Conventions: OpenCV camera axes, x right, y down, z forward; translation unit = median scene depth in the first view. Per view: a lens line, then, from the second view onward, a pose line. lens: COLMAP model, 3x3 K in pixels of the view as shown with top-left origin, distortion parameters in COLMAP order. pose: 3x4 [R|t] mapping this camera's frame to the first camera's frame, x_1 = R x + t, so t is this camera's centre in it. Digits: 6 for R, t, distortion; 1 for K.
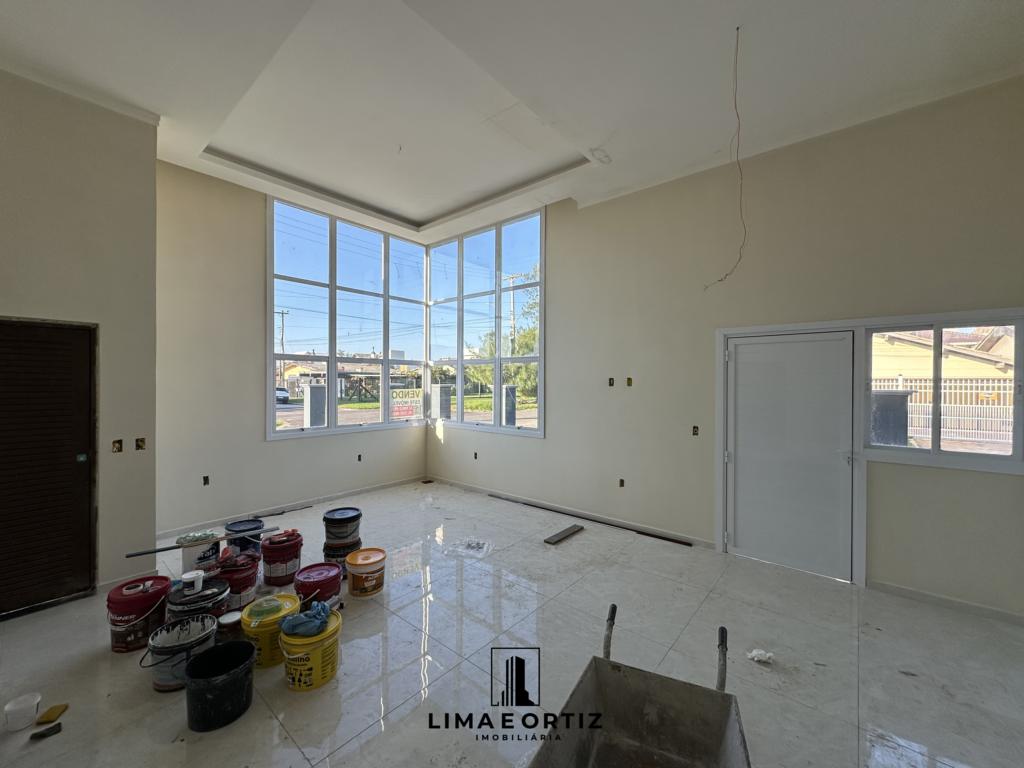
lens RADIAL K [[409.3, 0, 512.5], [0, 409.3, 380.7], [0, 0, 1]] dist [-0.003850, 0.000603]
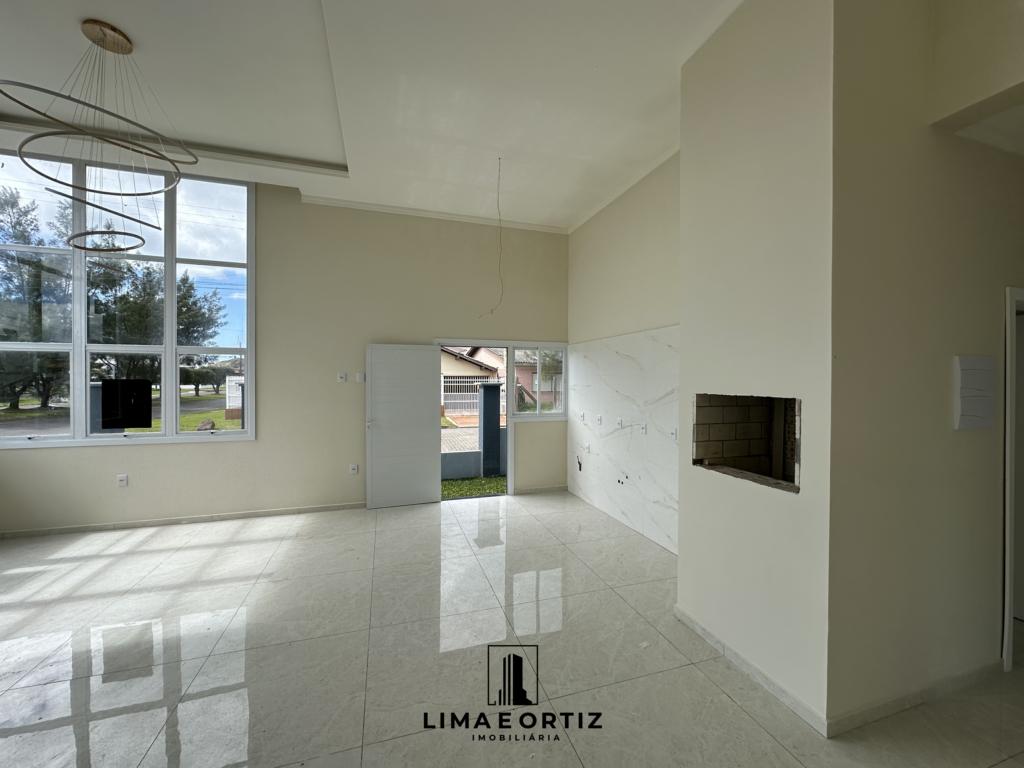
lens RADIAL K [[409.3, 0, 512.5], [0, 409.3, 378.6], [0, 0, 1]] dist [-0.003850, 0.000603]
pose [[0.537222, -0.000564, 0.843441, -0.434063], [-0.001535, 0.999997, 0.001646, 0.003575], [-0.843440, -0.002179, 0.537219, 0.044288]]
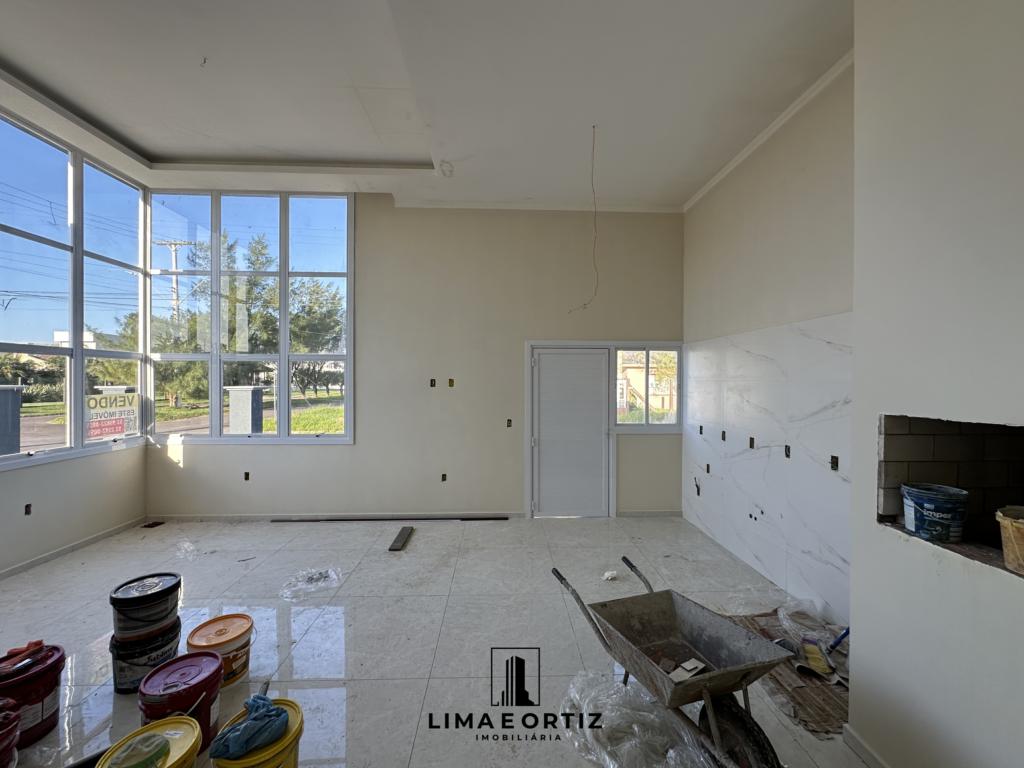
lens RADIAL K [[409.3, 0, 514.8], [0, 409.3, 380.7], [0, 0, 1]] dist [-0.003850, 0.000603]
pose [[0.740060, -0.001726, 0.672539, -0.313305], [-0.000958, 0.999993, 0.003620, -0.006642], [-0.672540, -0.003323, 0.740053, 0.086463]]
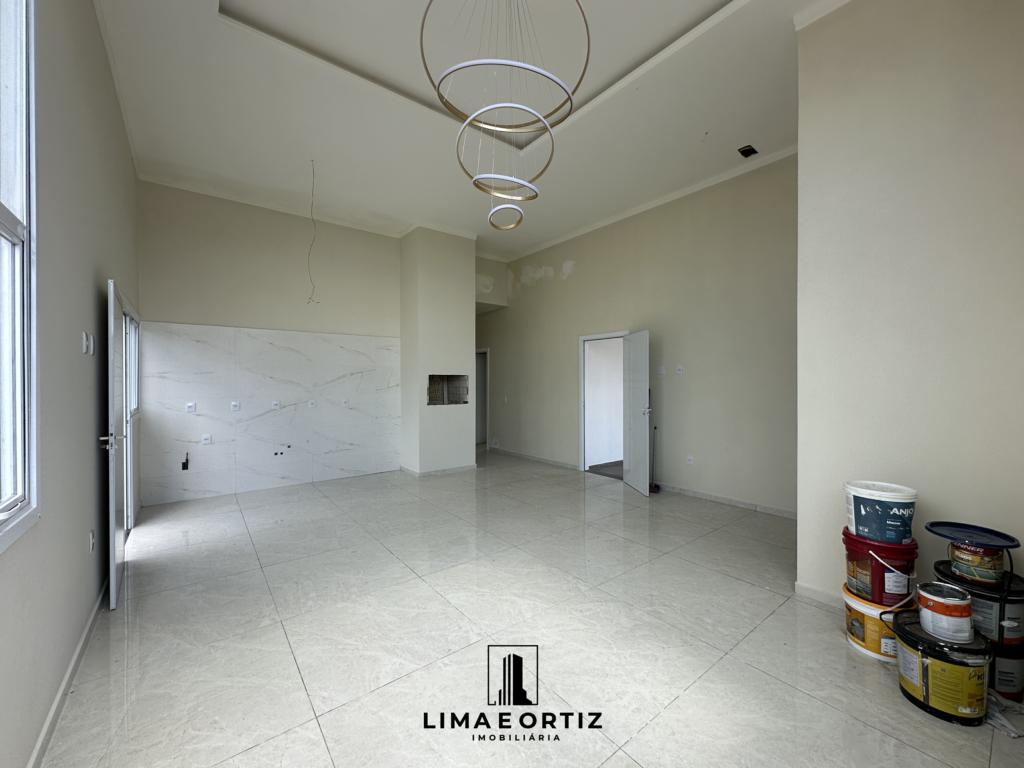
lens RADIAL K [[409.3, 0, 513.5], [0, 409.3, 383.0], [0, 0, 1]] dist [-0.003850, 0.000603]
pose [[-0.979144, -0.002728, 0.203149, -0.357173], [-0.001843, 0.999988, 0.004546, 0.045845], [-0.203159, 0.004076, -0.979137, 1.390478]]
